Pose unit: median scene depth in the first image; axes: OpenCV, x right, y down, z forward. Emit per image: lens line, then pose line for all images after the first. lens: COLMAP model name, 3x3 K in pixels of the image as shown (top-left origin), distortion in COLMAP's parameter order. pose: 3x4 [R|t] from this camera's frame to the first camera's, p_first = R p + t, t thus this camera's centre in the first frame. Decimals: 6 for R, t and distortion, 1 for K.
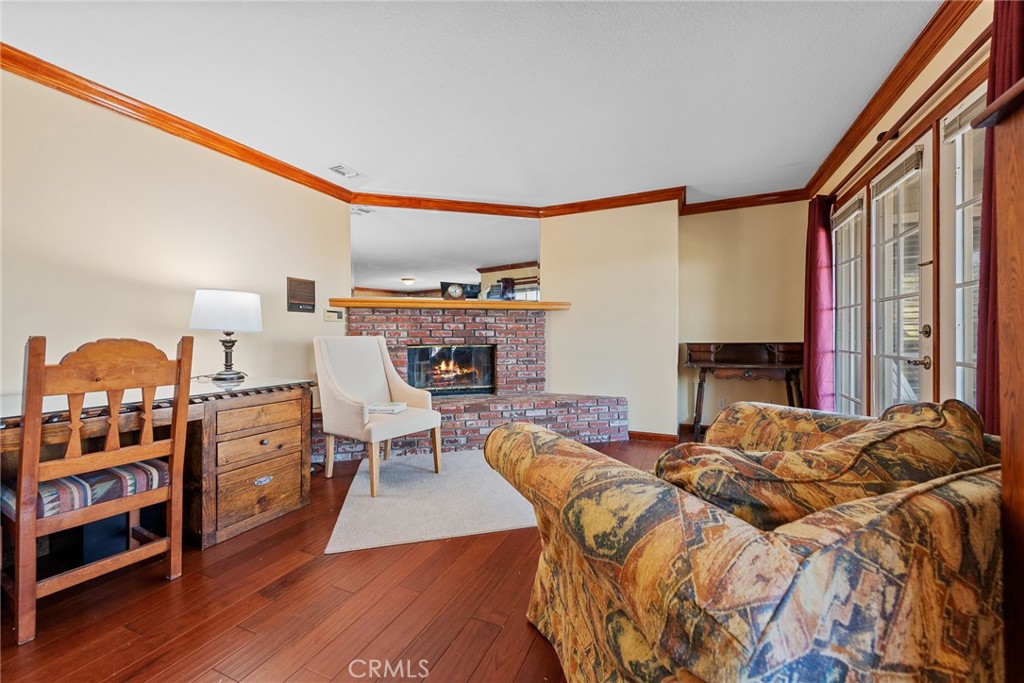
lens RADIAL K [[405.2, 0, 512.0], [0, 405.2, 337.8], [0, 0, 1]] dist [0.001623, -0.000543]
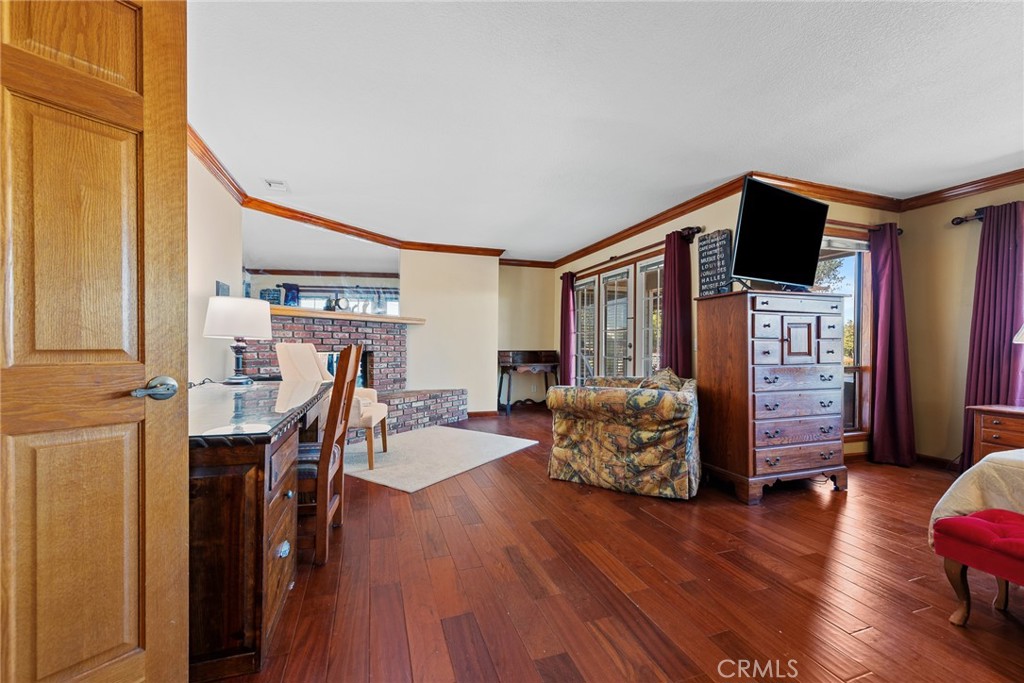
lens RADIAL K [[405.2, 0, 513.2], [0, 405.2, 349.3], [0, 0, 1]] dist [0.001623, -0.000543]
pose [[0.733419, 0.005036, 0.679758, -0.573175], [-0.009738, 0.999948, 0.003099, 0.002146], [-0.679707, -0.008892, 0.733430, -0.154500]]
